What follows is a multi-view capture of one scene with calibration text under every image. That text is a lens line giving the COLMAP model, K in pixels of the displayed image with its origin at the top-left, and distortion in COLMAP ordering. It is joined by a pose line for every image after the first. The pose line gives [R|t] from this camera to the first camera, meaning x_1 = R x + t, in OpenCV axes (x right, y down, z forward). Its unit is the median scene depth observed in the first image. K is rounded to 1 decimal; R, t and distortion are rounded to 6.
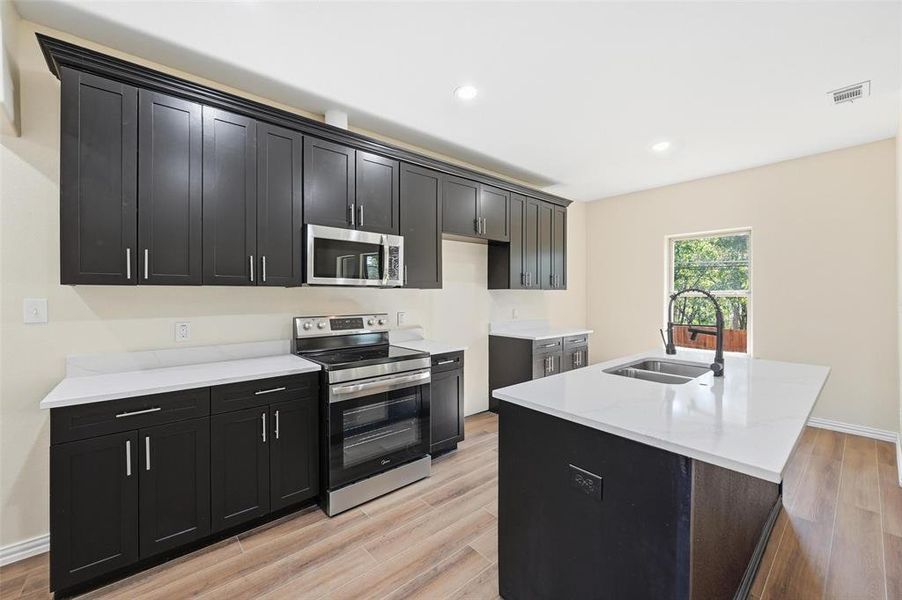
lens RADIAL K [[344.2, 0, 415.3], [0, 344.2, 305.8], [0, 0, 1]] dist [0.001217, 0.000086]
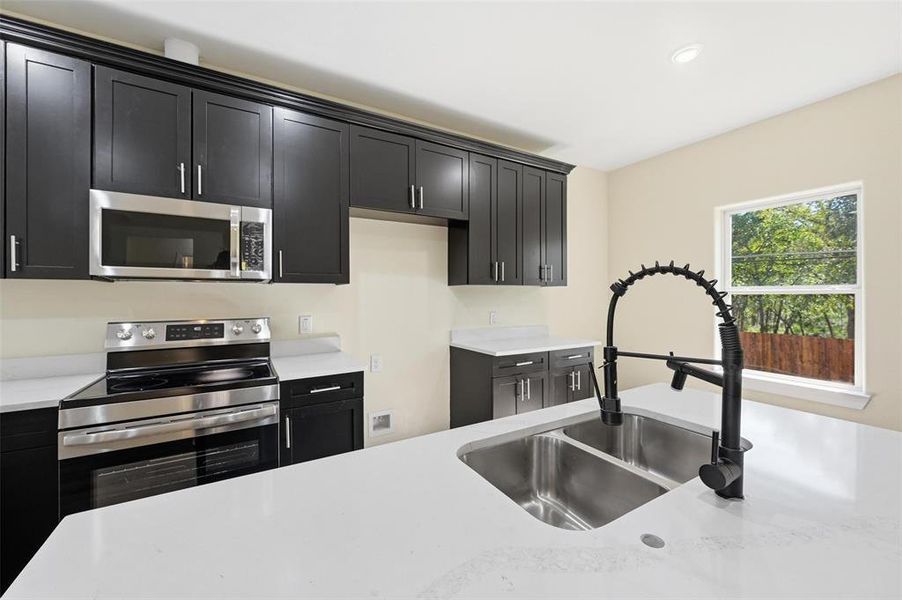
lens RADIAL K [[354.3, 0, 451.0], [0, 354.3, 300.0], [0, 0, 1]] dist [-0.001151, -0.000279]
pose [[0.993294, 0.006604, -0.115427, 0.317008], [-0.007778, 0.999922, -0.009727, -0.008387], [0.115354, 0.010560, 0.993268, 0.242036]]
